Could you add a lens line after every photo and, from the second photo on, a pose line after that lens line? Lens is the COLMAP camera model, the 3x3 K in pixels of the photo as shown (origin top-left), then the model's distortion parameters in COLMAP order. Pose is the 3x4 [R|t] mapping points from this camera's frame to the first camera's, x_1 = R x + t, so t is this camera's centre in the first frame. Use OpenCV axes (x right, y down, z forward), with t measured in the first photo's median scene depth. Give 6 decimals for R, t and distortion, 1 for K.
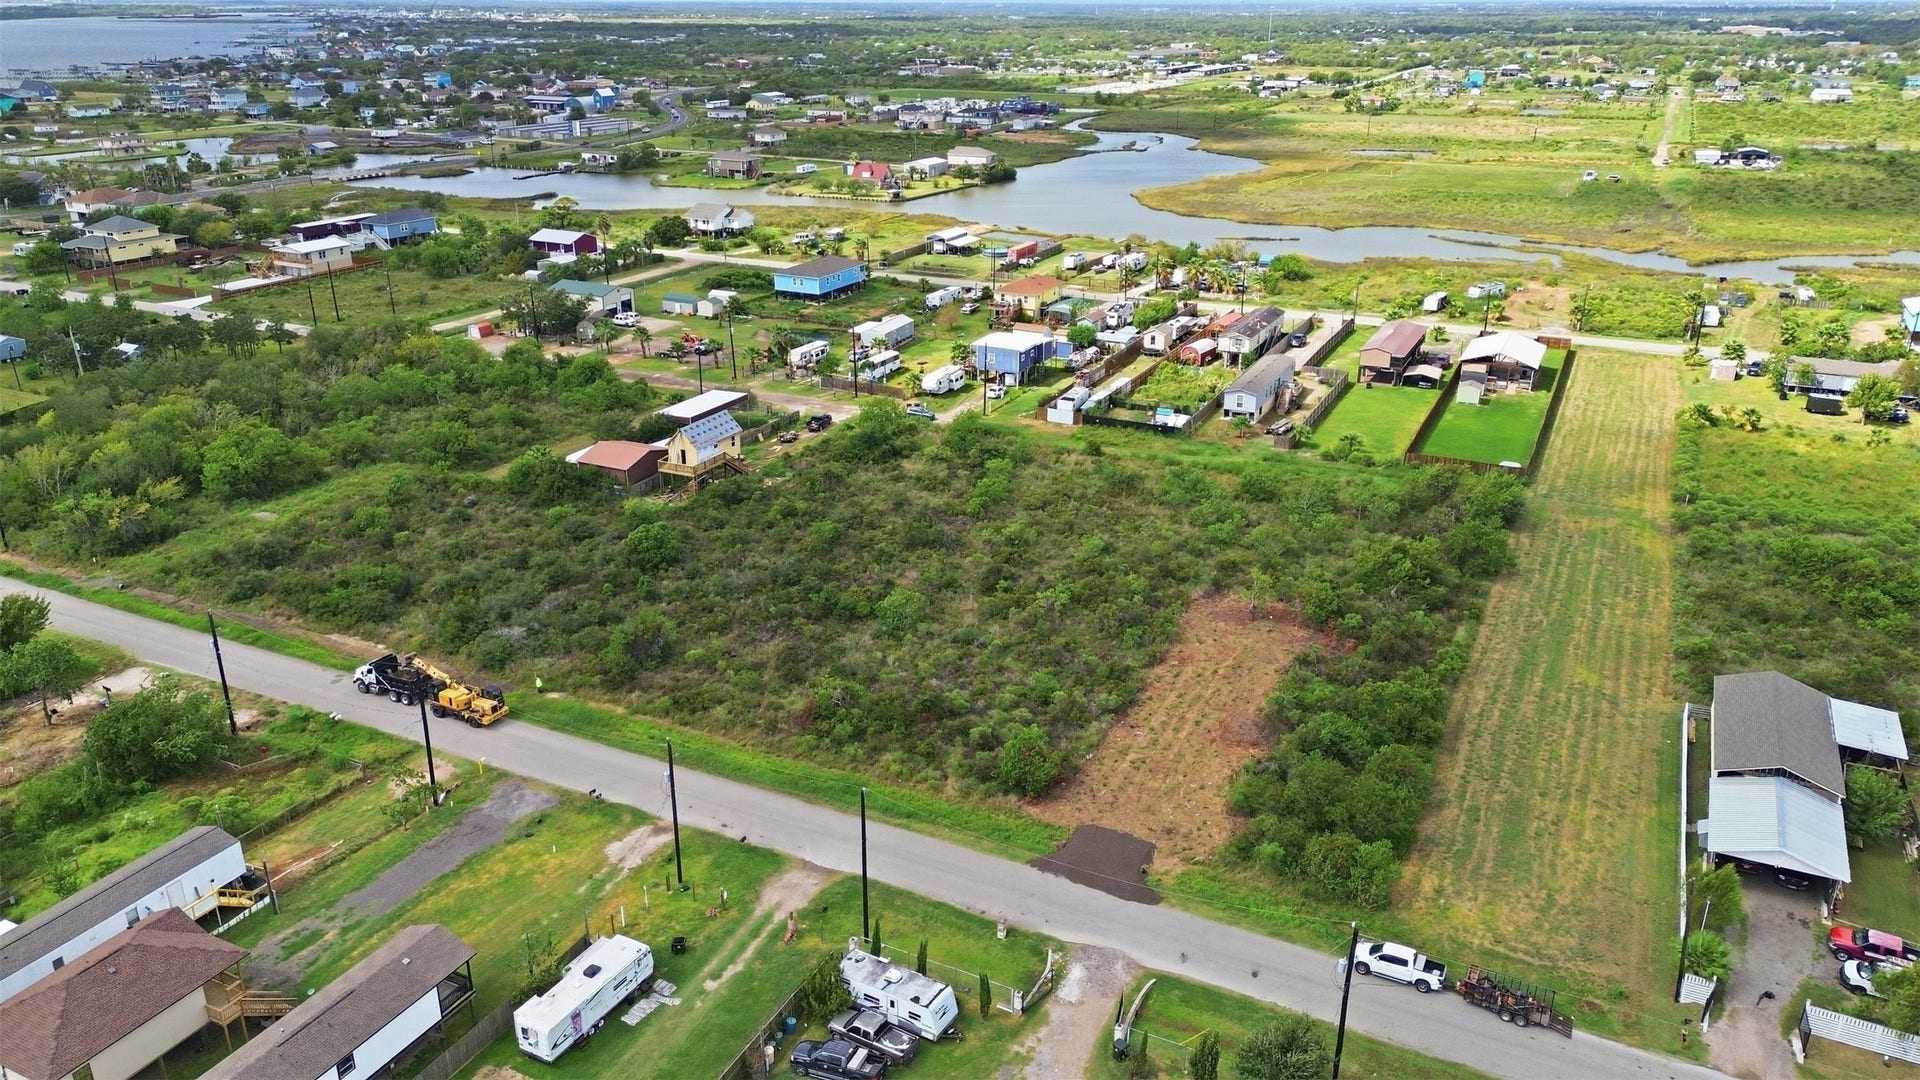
lens RADIAL K [[1353.6, 0, 960.0], [0, 1353.6, 540.0], [0, 0, 1]] dist [0.077772, -0.076993]
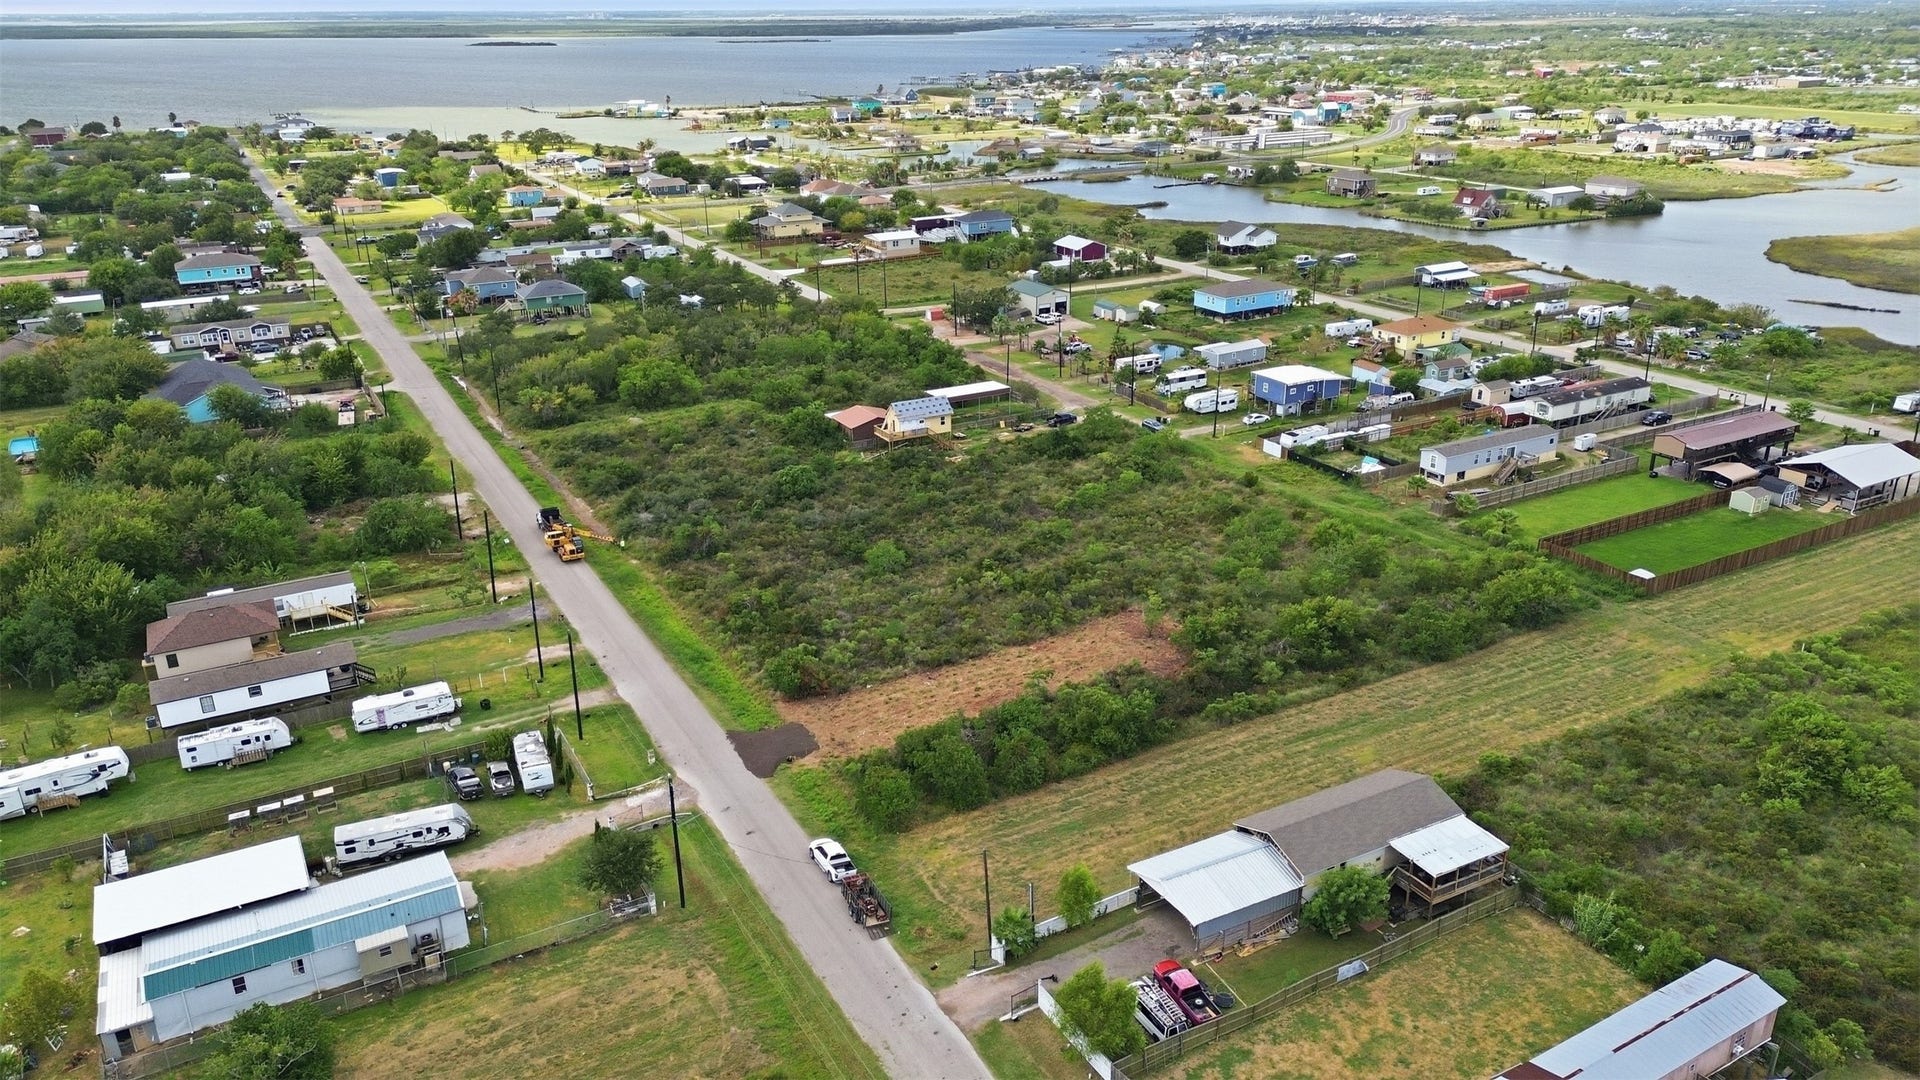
lens RADIAL K [[1353.6, 0, 960.0], [0, 1353.6, 540.0], [0, 0, 1]] dist [0.077772, -0.076993]
pose [[0.823796, 0.196365, -0.531791, 0.524161], [-0.196328, 0.978862, 0.057316, -0.040807], [0.531804, 0.057189, 0.844934, -0.017531]]
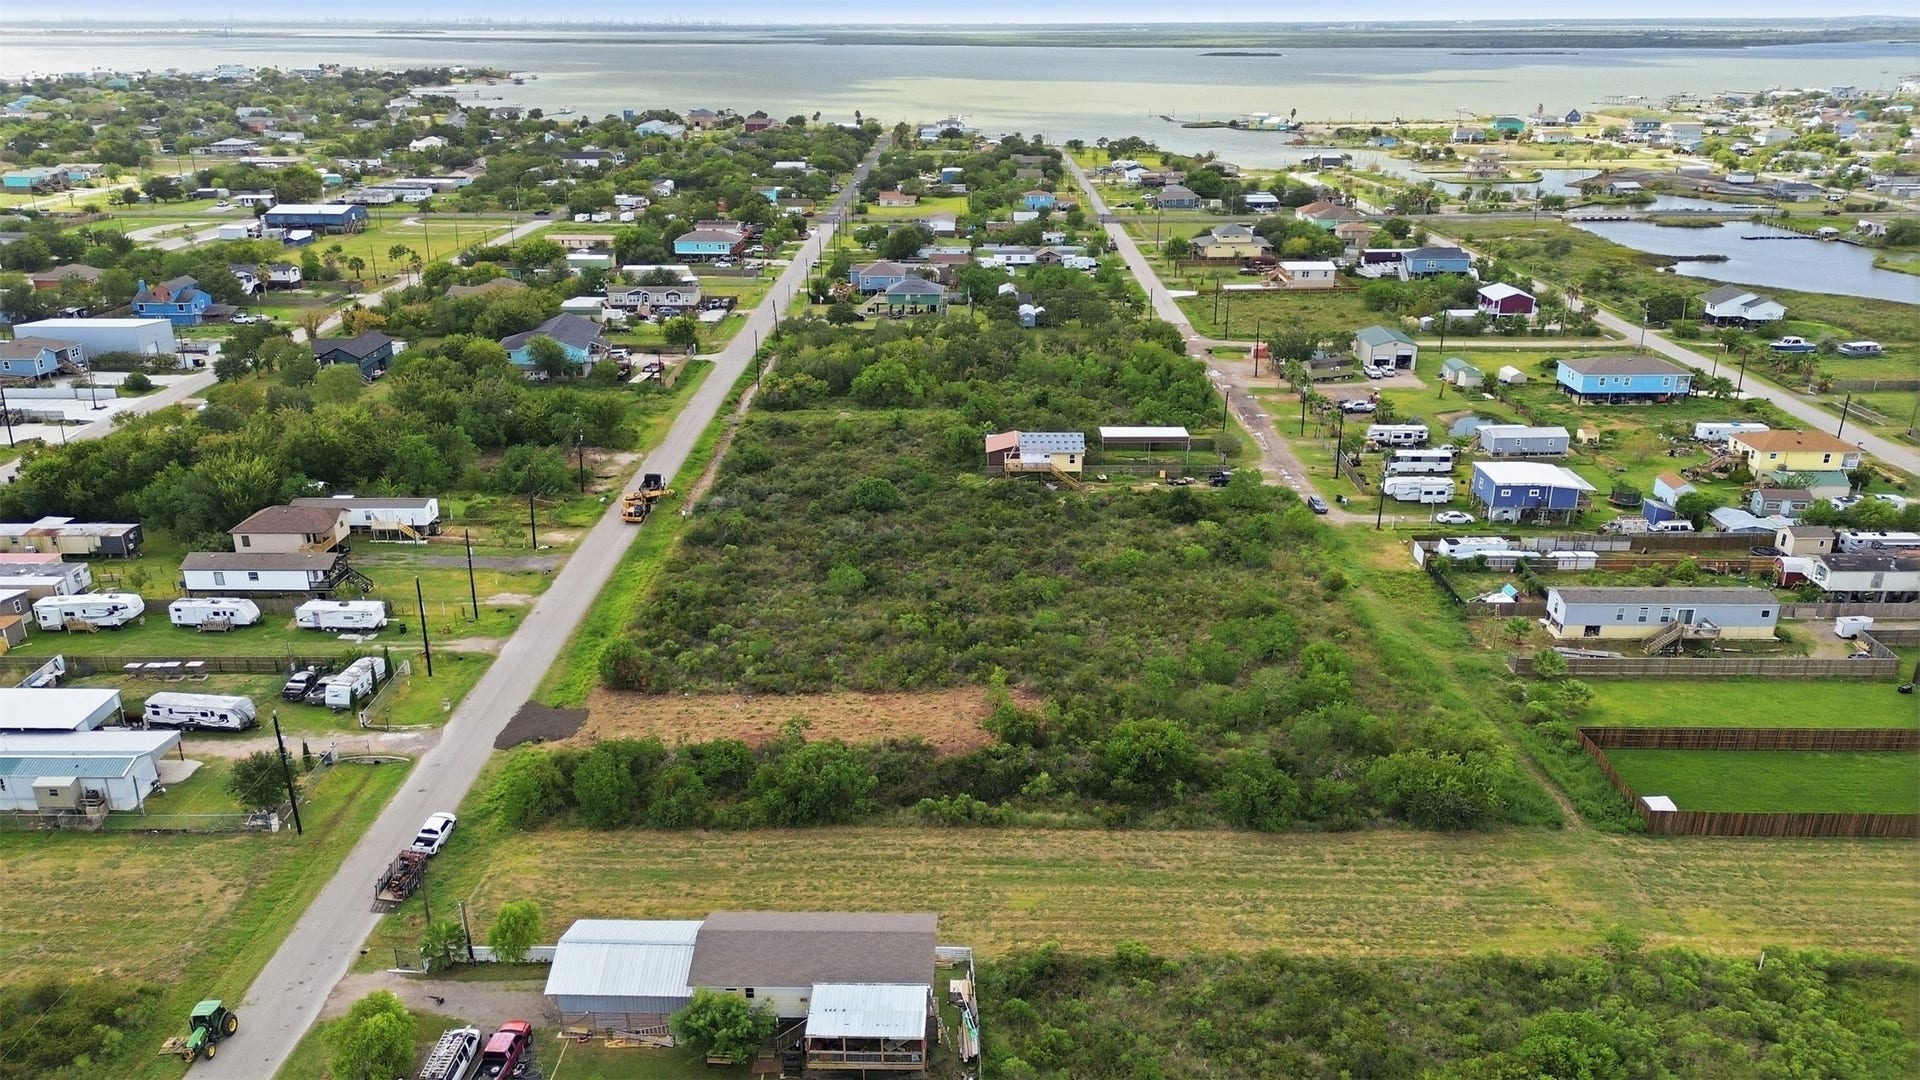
lens RADIAL K [[1353.6, 0, 960.0], [0, 1353.6, 540.0], [0, 0, 1]] dist [0.077772, -0.076993]
pose [[0.436401, 0.317926, -0.841711, 0.802443], [-0.329246, 0.927035, 0.179451, -0.187514], [0.837348, 0.198817, 0.509235, 0.346411]]
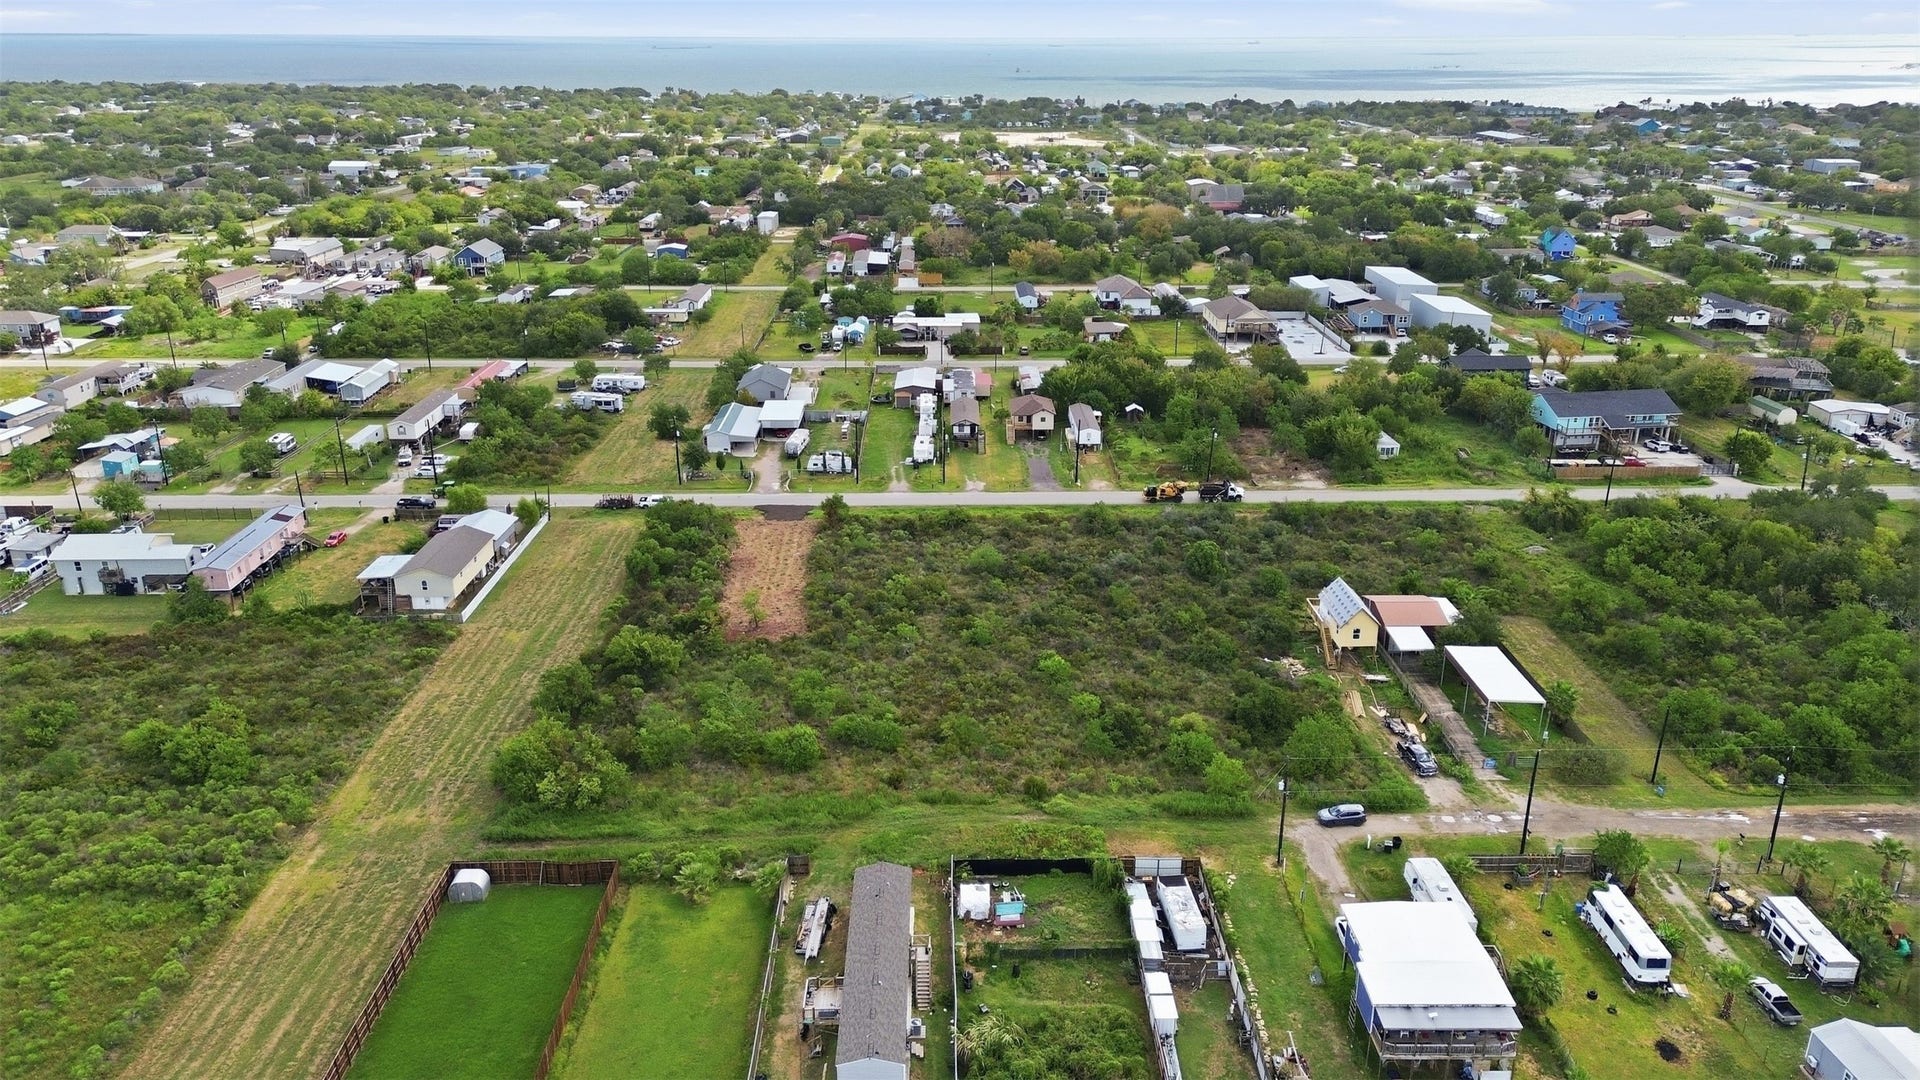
lens RADIAL K [[1353.6, 0, 960.0], [0, 1353.6, 540.0], [0, 0, 1]] dist [0.077772, -0.076993]
pose [[-0.890339, 0.156299, -0.427629, 0.460843], [-0.169642, 0.757717, 0.630148, -0.675350], [0.422513, 0.633589, -0.648110, 1.480460]]
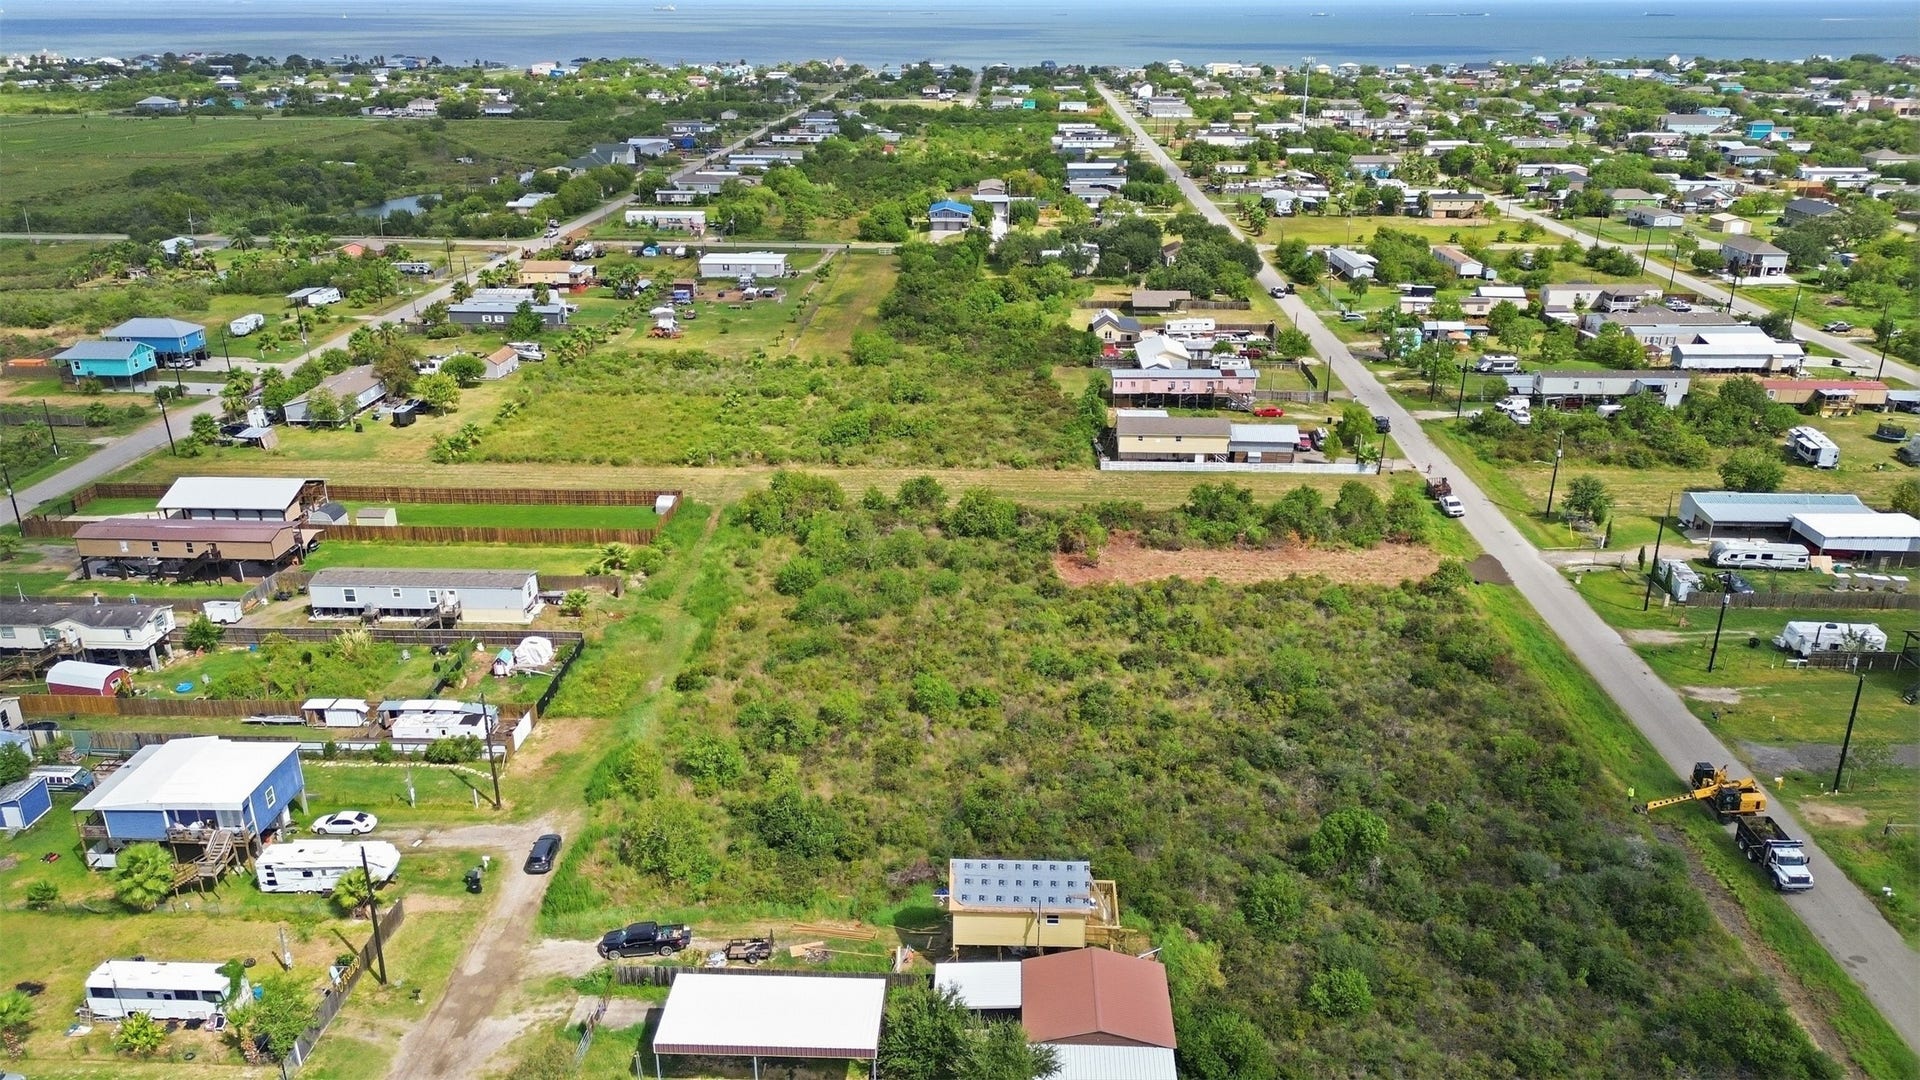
lens RADIAL K [[1353.6, 0, 960.0], [0, 1353.6, 540.0], [0, 0, 1]] dist [0.077772, -0.076993]
pose [[-0.401945, -0.337318, 0.851268, -0.604810], [0.336686, 0.810100, 0.479979, -0.465751], [-0.851518, 0.479535, -0.212046, 1.071998]]
